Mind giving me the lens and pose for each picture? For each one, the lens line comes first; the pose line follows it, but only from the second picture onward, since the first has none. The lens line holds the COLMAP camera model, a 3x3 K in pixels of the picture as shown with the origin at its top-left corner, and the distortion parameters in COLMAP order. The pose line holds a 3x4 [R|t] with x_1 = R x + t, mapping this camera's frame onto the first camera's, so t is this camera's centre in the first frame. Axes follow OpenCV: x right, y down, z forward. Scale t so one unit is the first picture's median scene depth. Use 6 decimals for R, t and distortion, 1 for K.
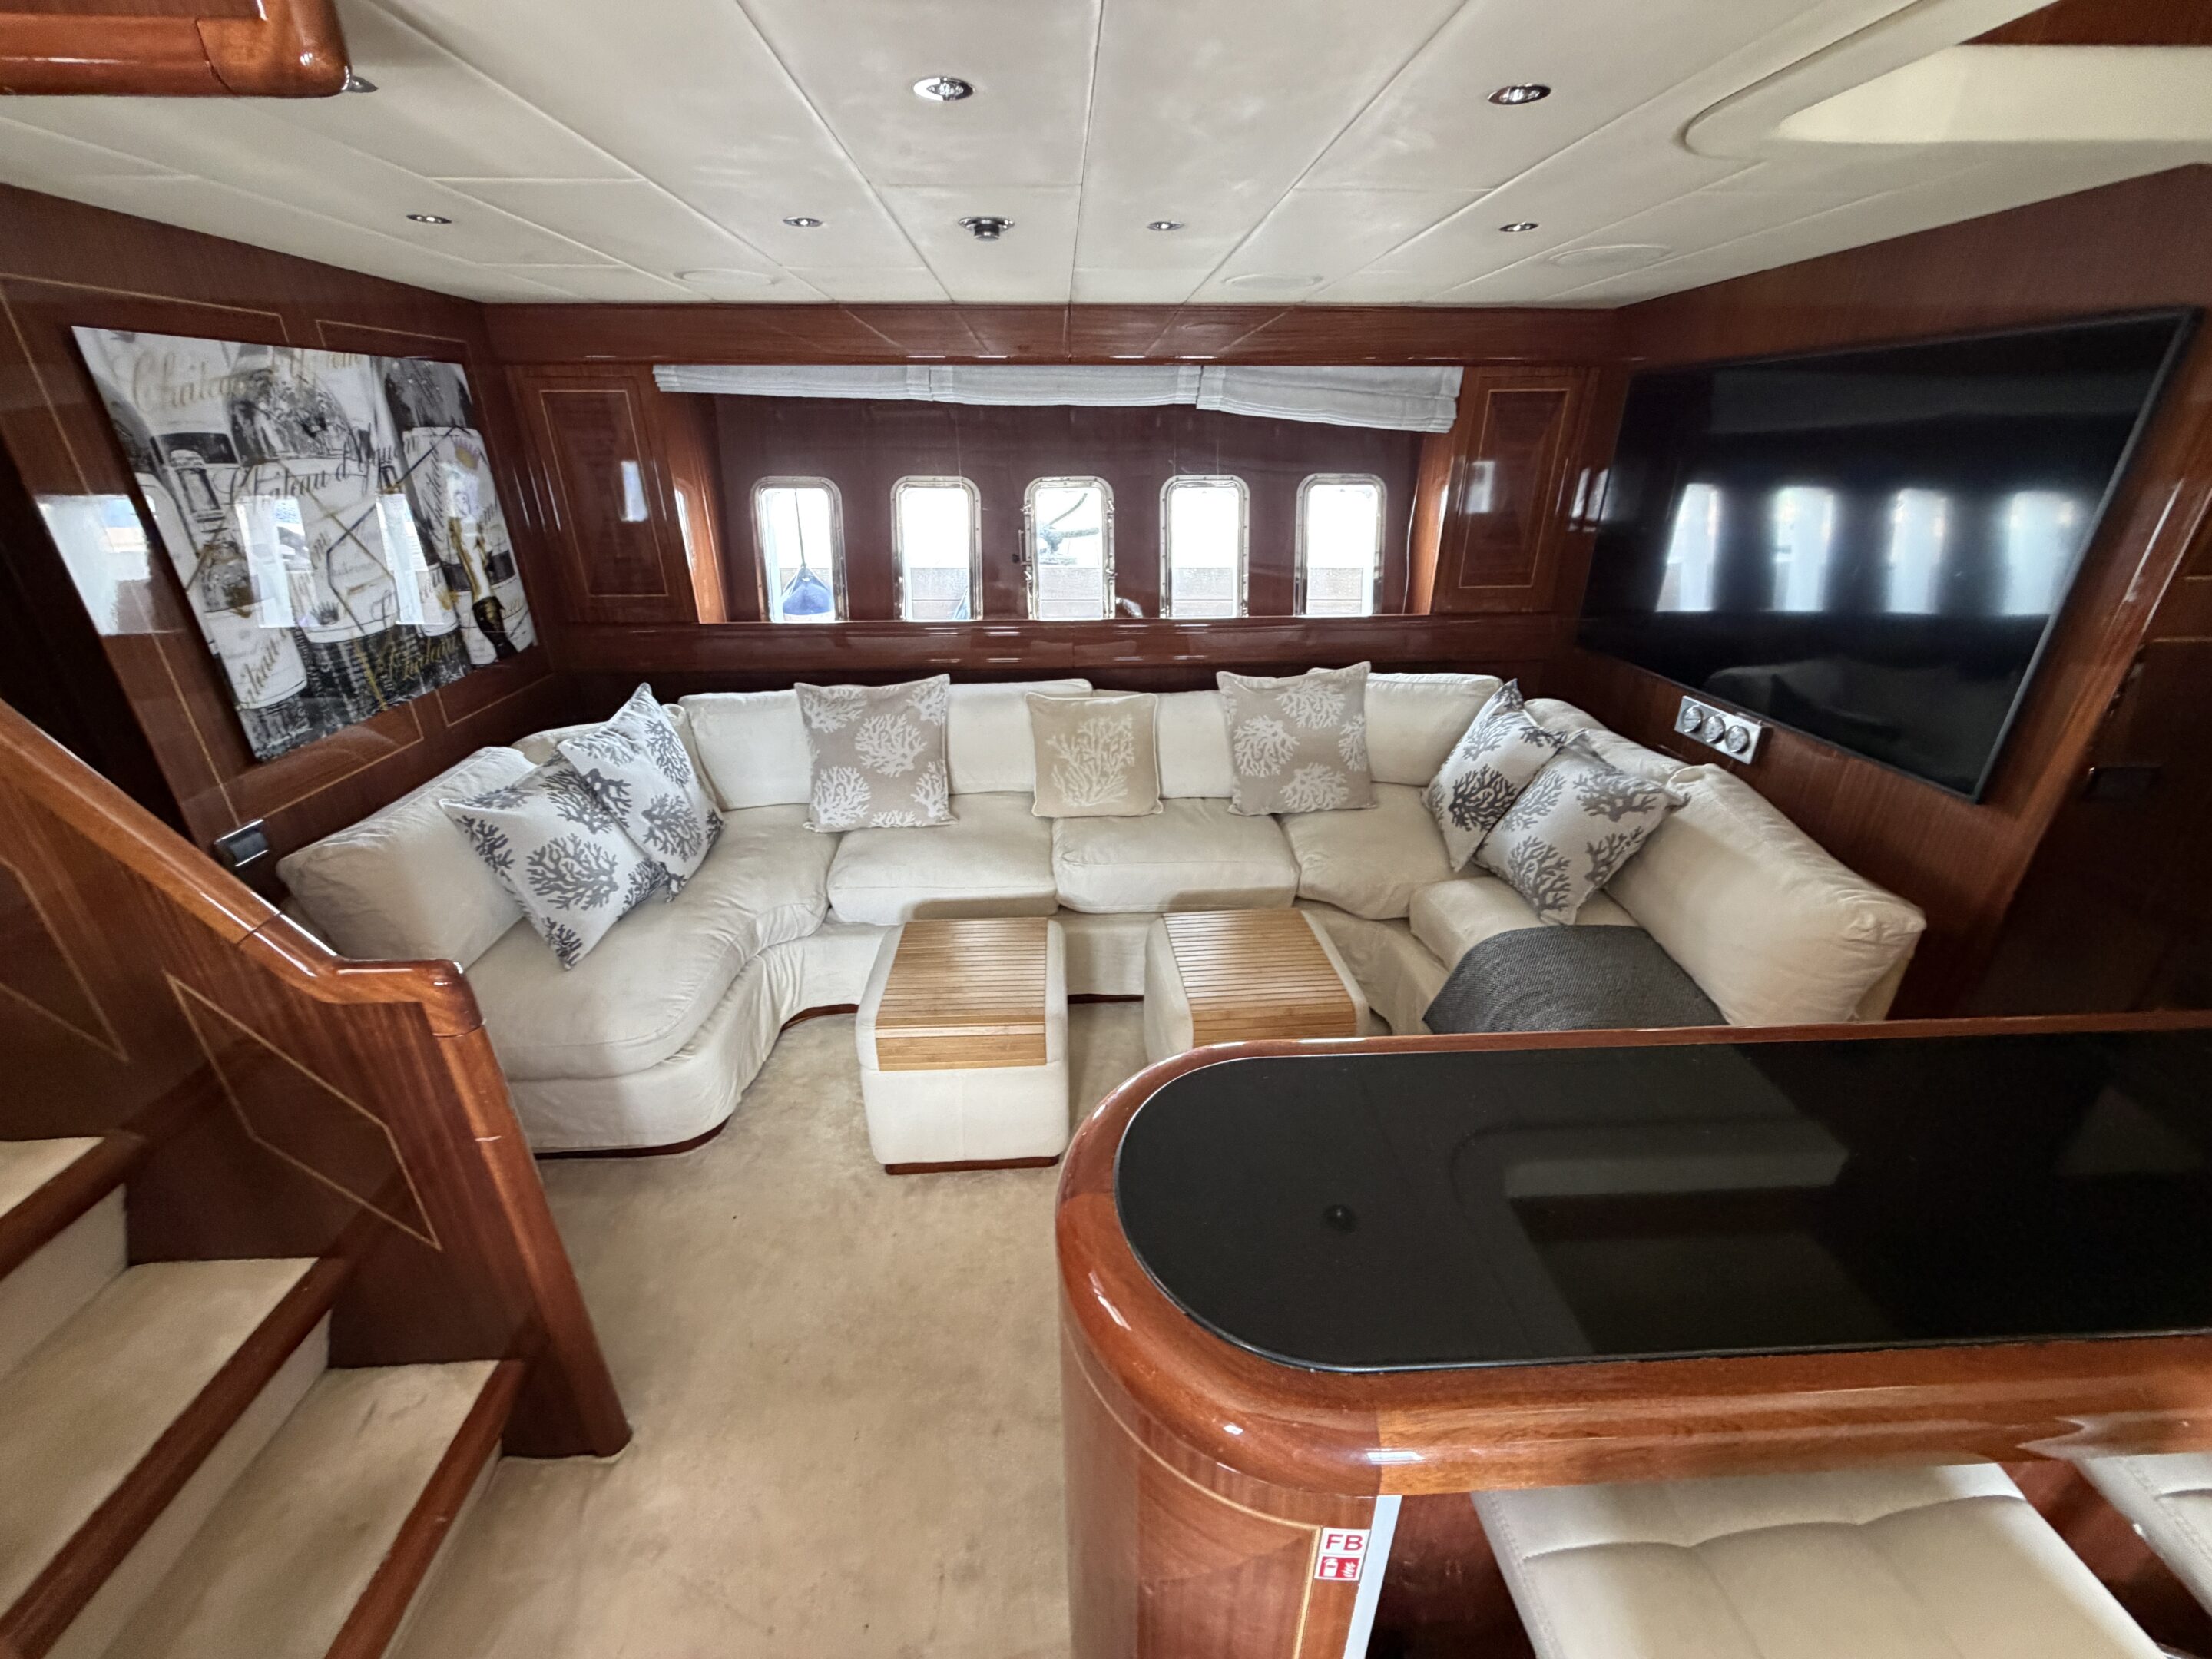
lens RADIAL K [[875.4, 0, 1100.8], [0, 875.4, 829.8], [0, 0, 1]] dist [-0.001004, 0.000335]
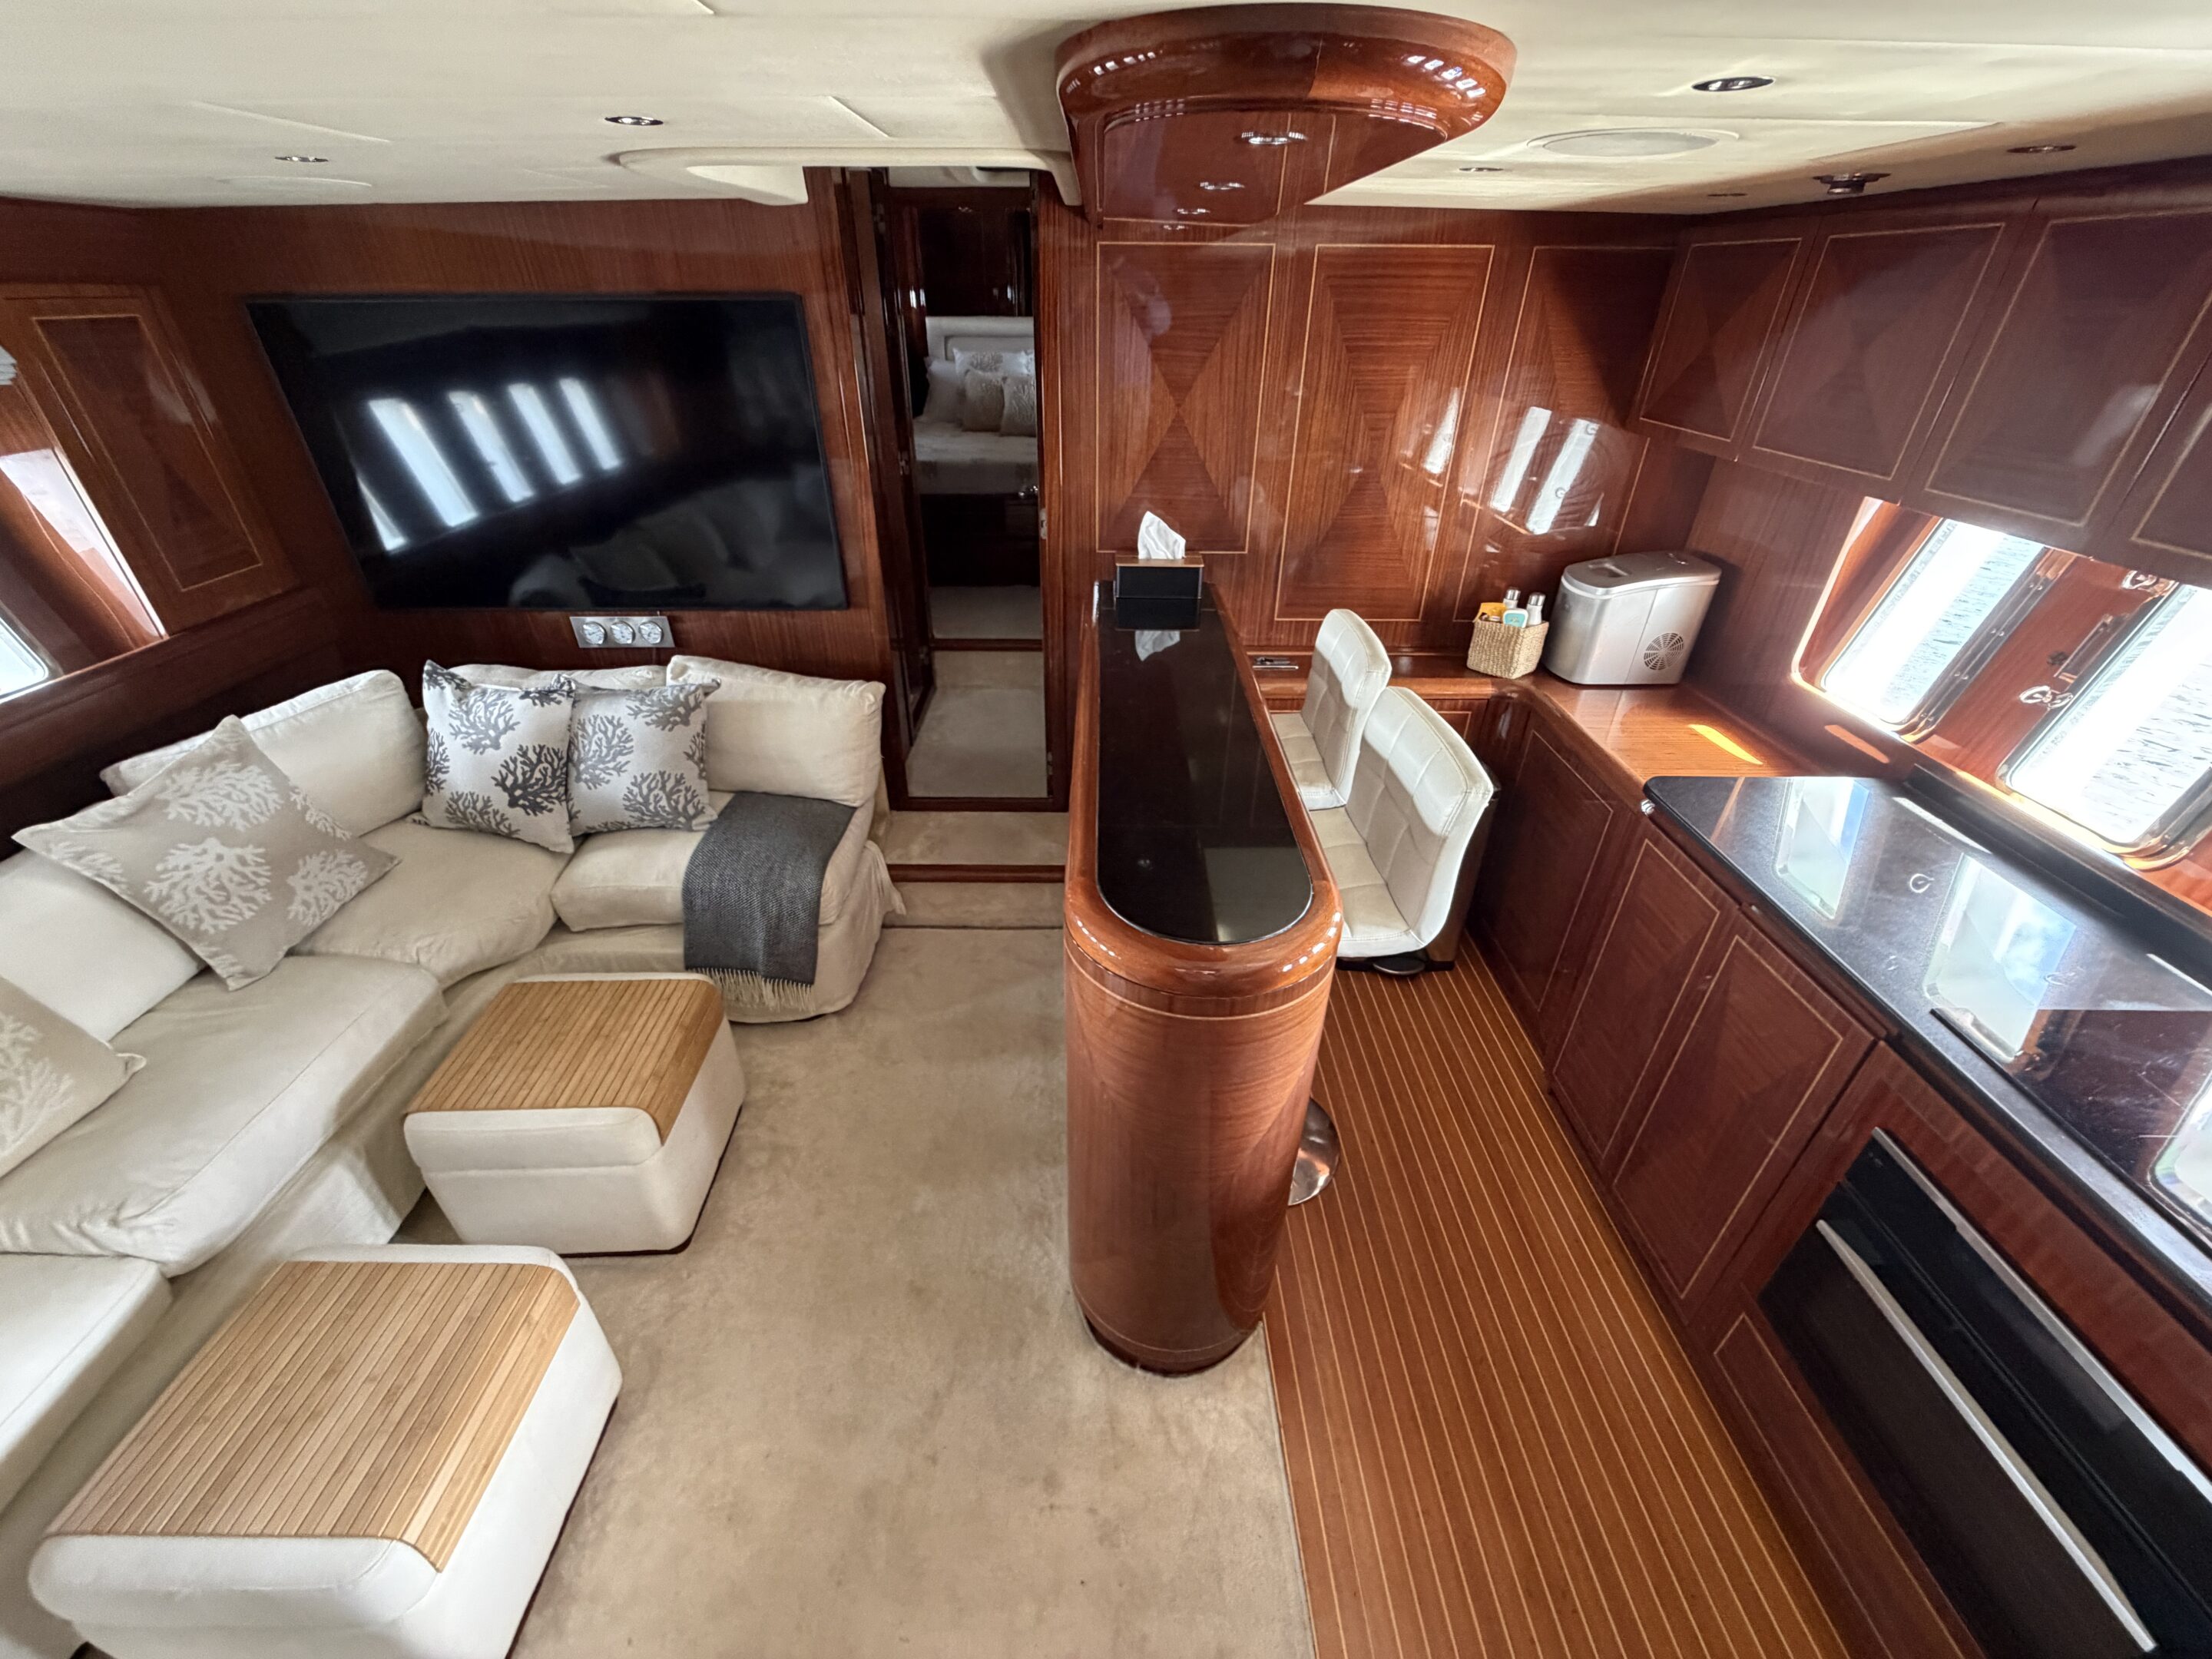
lens RADIAL K [[875.4, 0, 1096.6], [0, 875.4, 830.8], [0, 0, 1]] dist [-0.001004, 0.000335]
pose [[0.053114, -0.521112, 0.851834, -0.407007], [0.410830, 0.788905, 0.456999, -0.188160], [-0.910163, 0.325686, 0.255991, 0.227219]]
